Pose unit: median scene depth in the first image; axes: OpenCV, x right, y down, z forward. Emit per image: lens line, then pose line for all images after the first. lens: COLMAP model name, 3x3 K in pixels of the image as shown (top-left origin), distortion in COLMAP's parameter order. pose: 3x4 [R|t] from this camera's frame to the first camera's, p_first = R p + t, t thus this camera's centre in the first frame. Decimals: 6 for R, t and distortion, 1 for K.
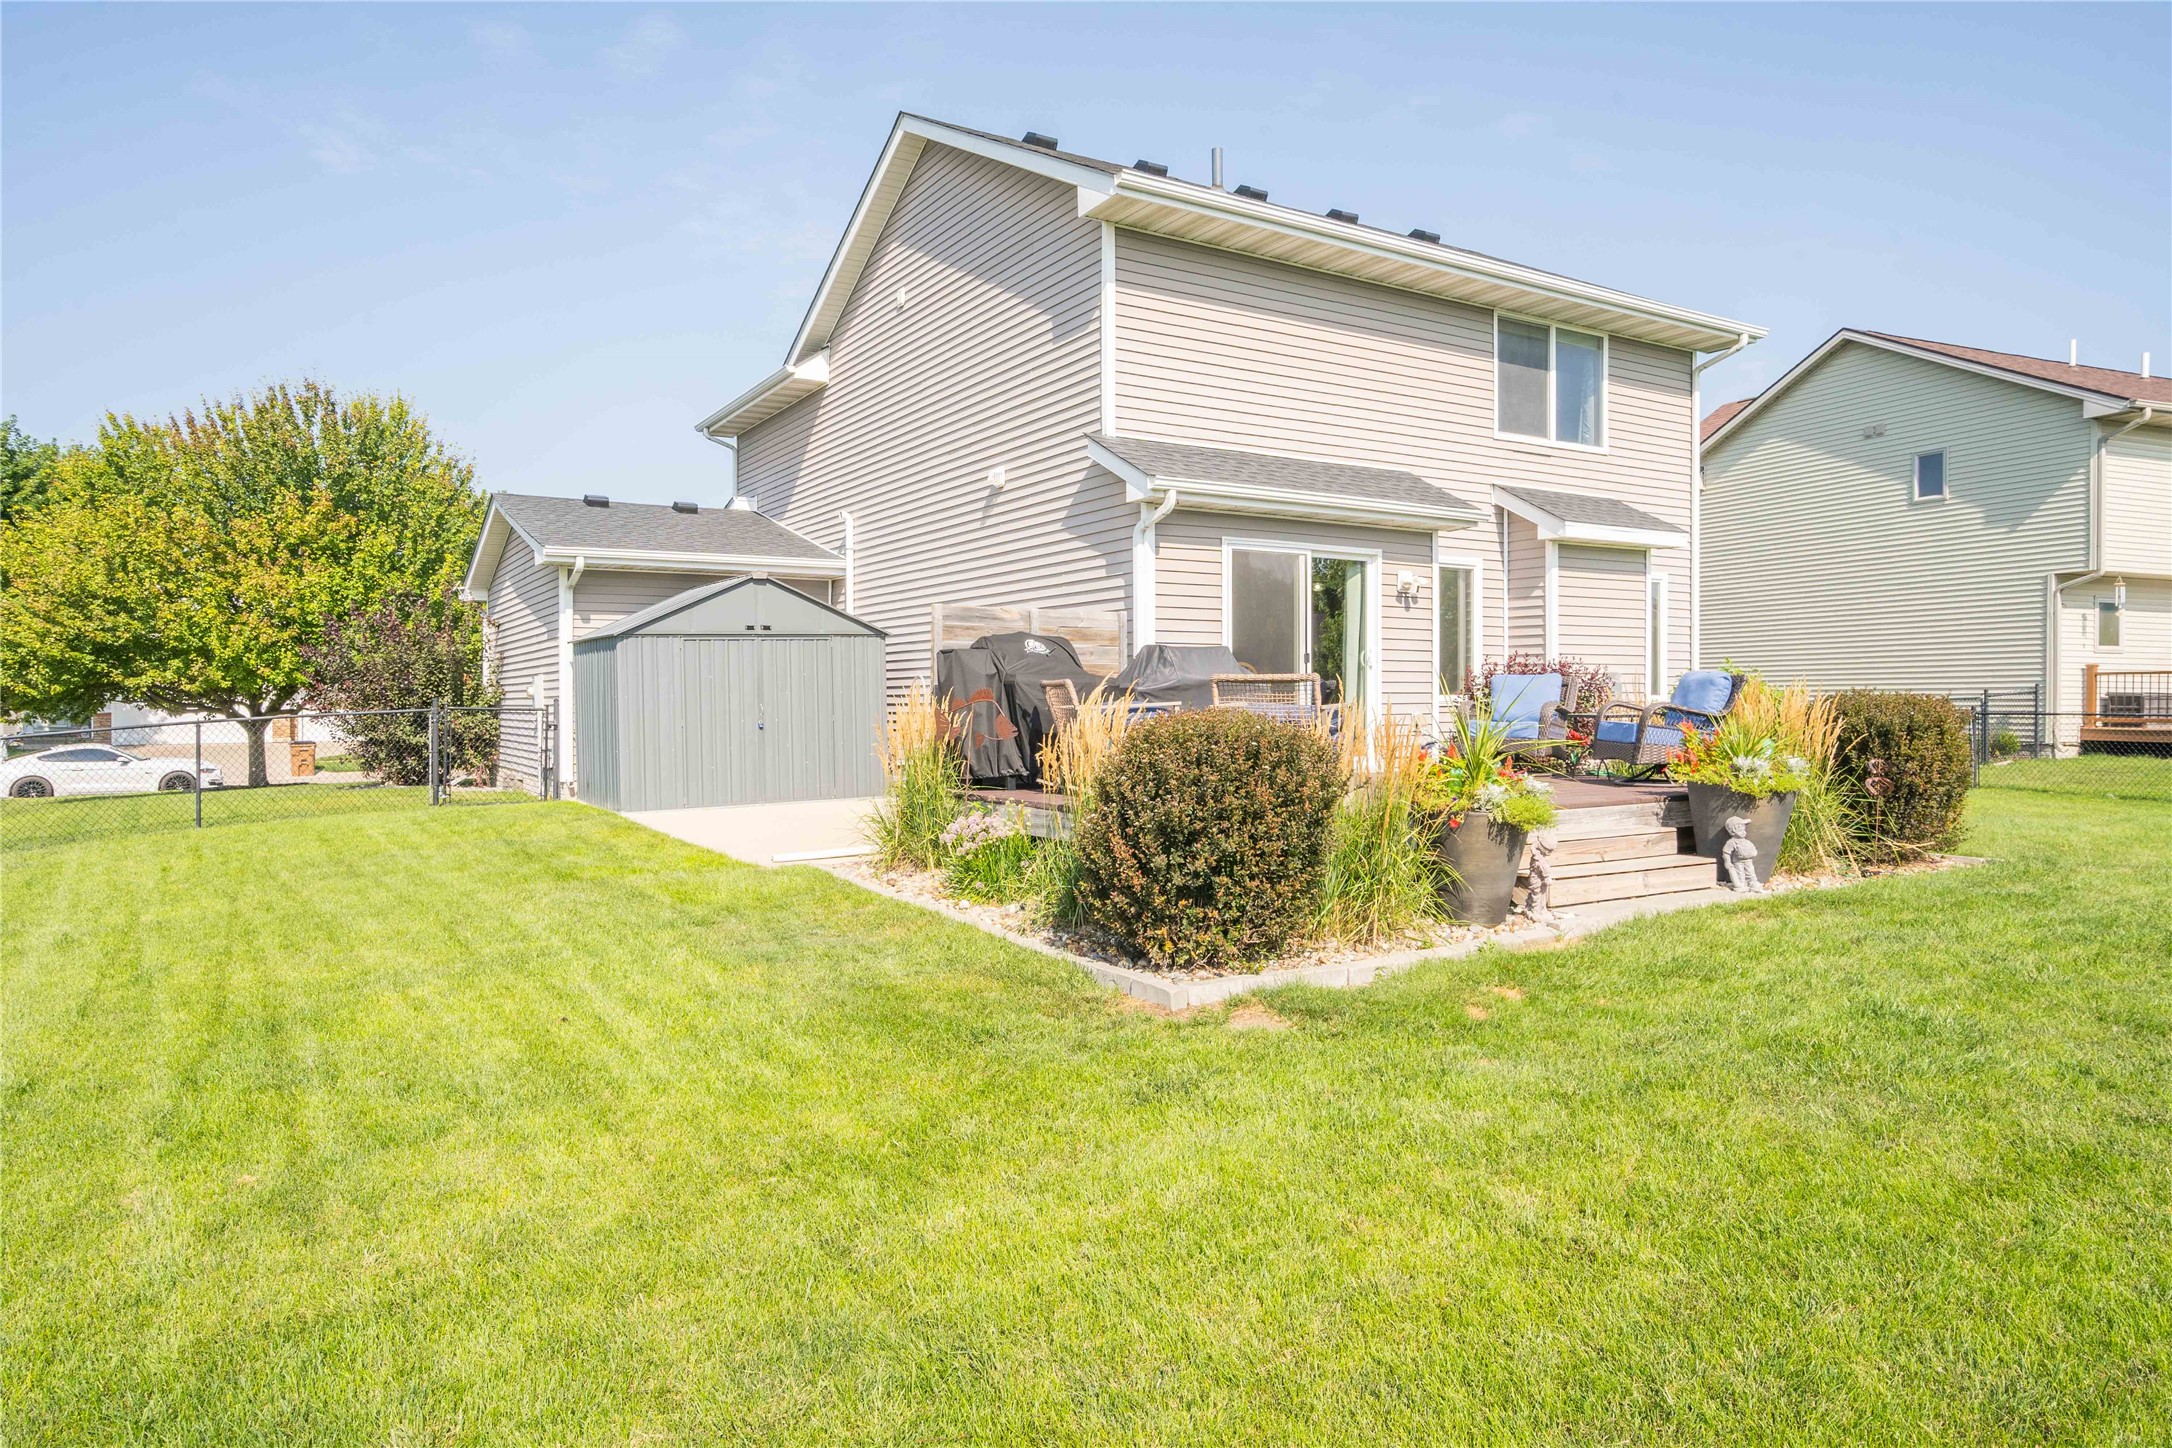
lens RADIAL K [[1307.1, 0, 1083.0], [0, 1307.1, 717.6], [0, 0, 1]] dist [0.001697, 0.000120]
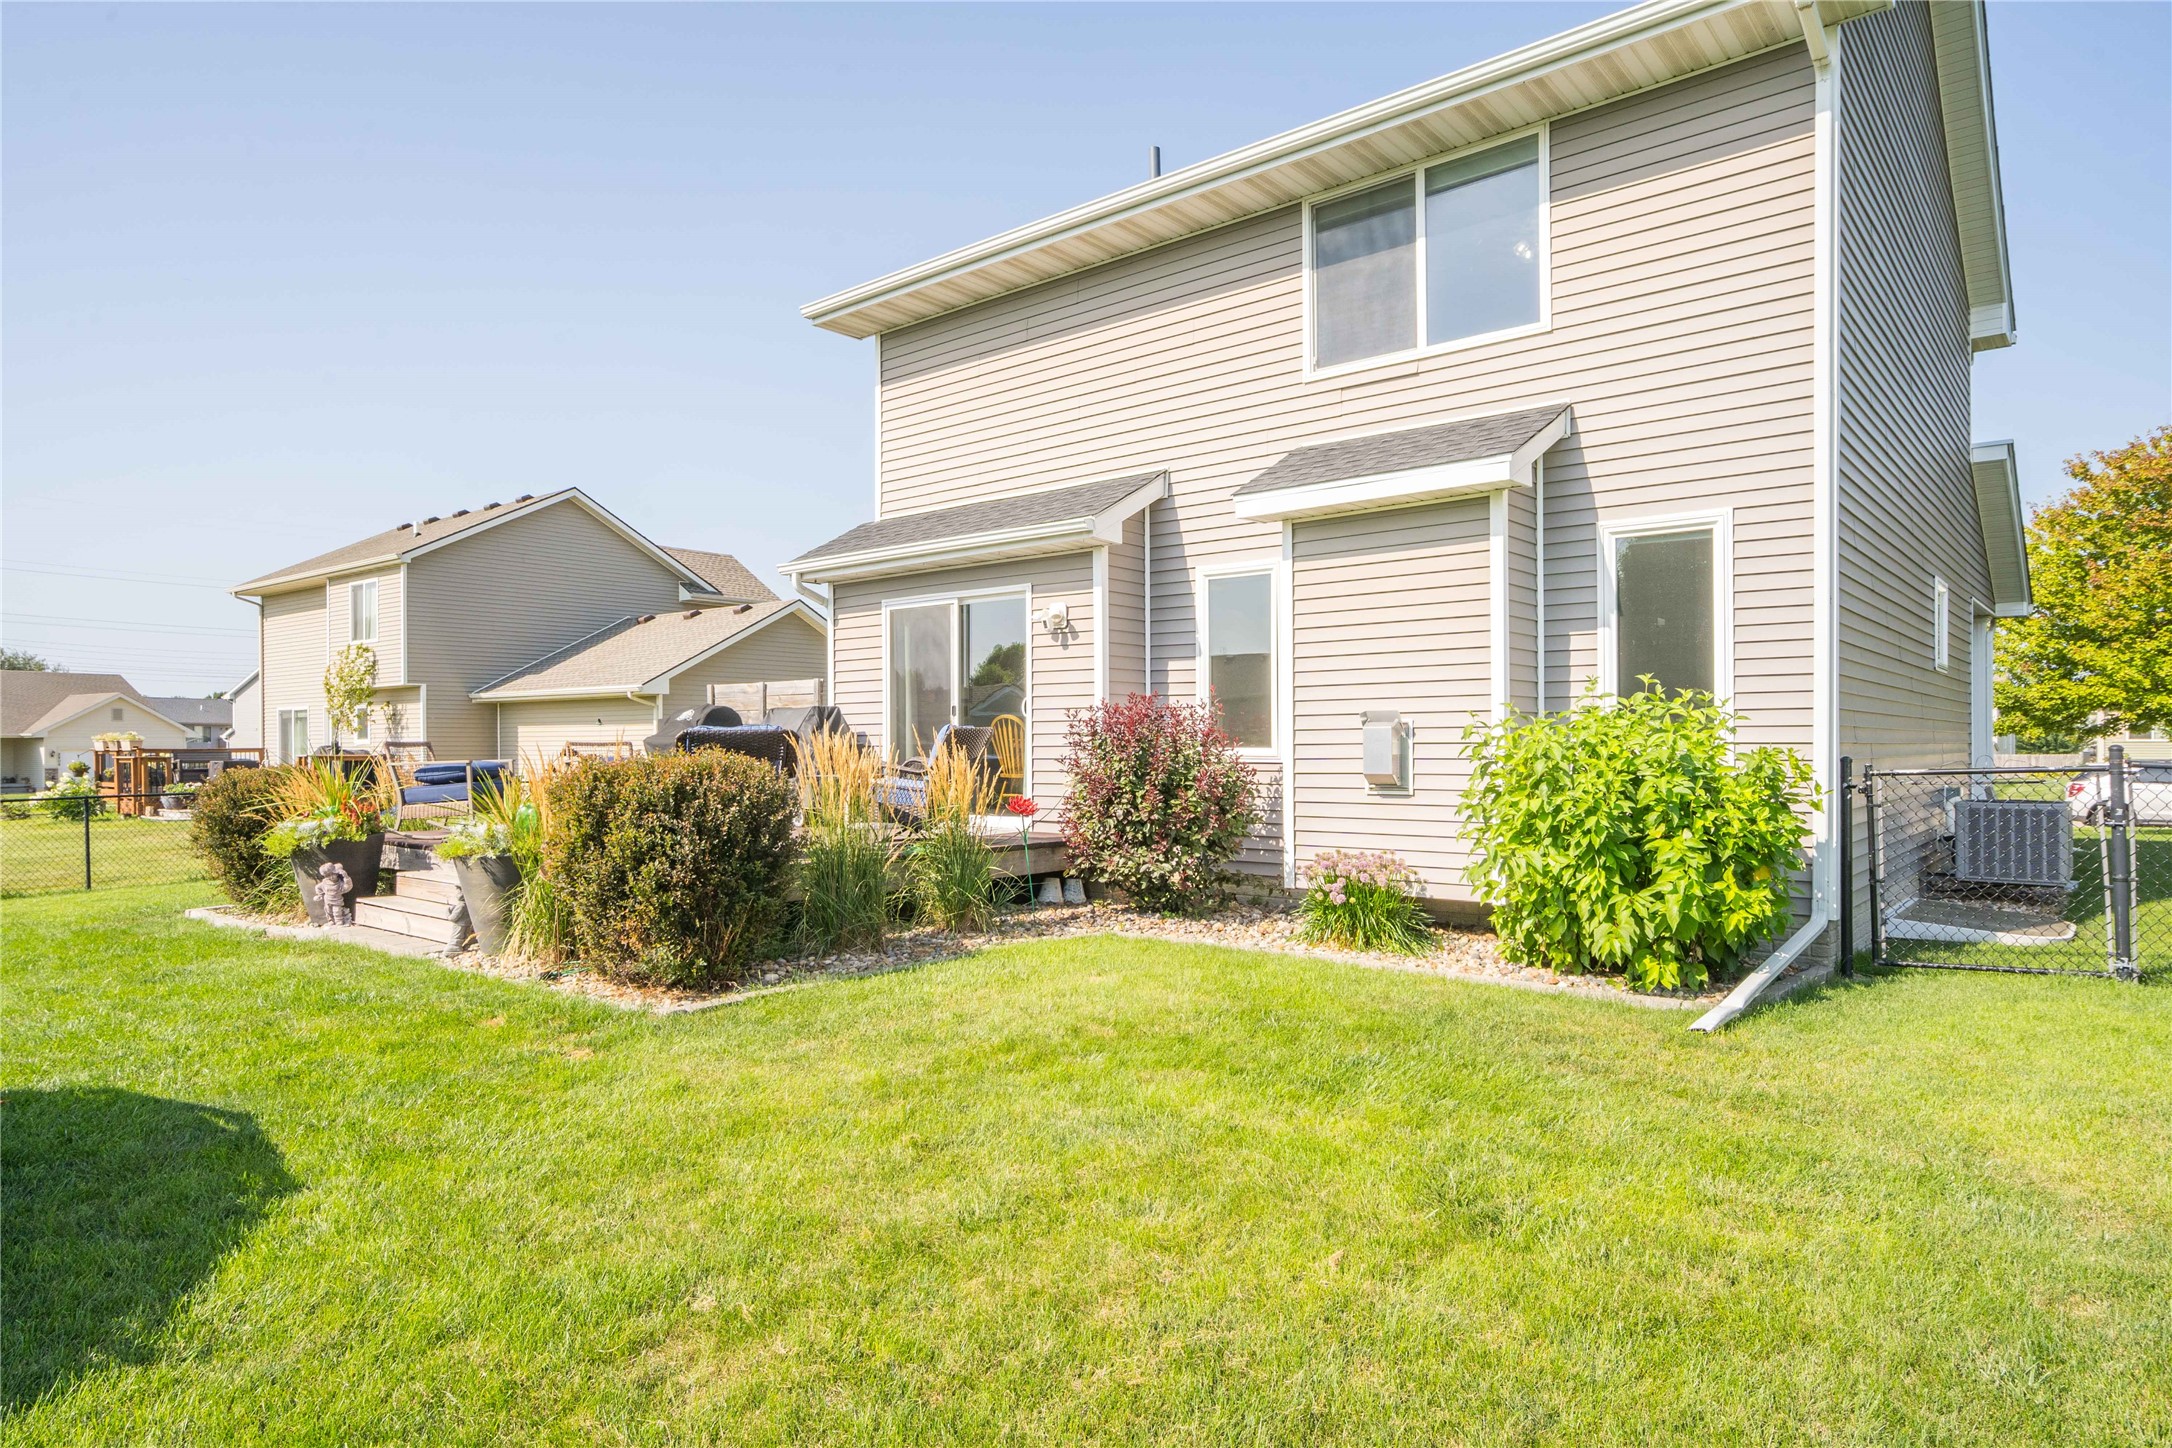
lens RADIAL K [[1307.1, 0, 1084.0], [0, 1307.1, 736.1], [0, 0, 1]] dist [0.001697, 0.000120]
pose [[0.319159, -0.007269, -0.947673, 1.015858], [-0.003658, 0.999954, -0.008902, -0.017120], [0.947694, 0.006308, 0.319118, 0.713805]]
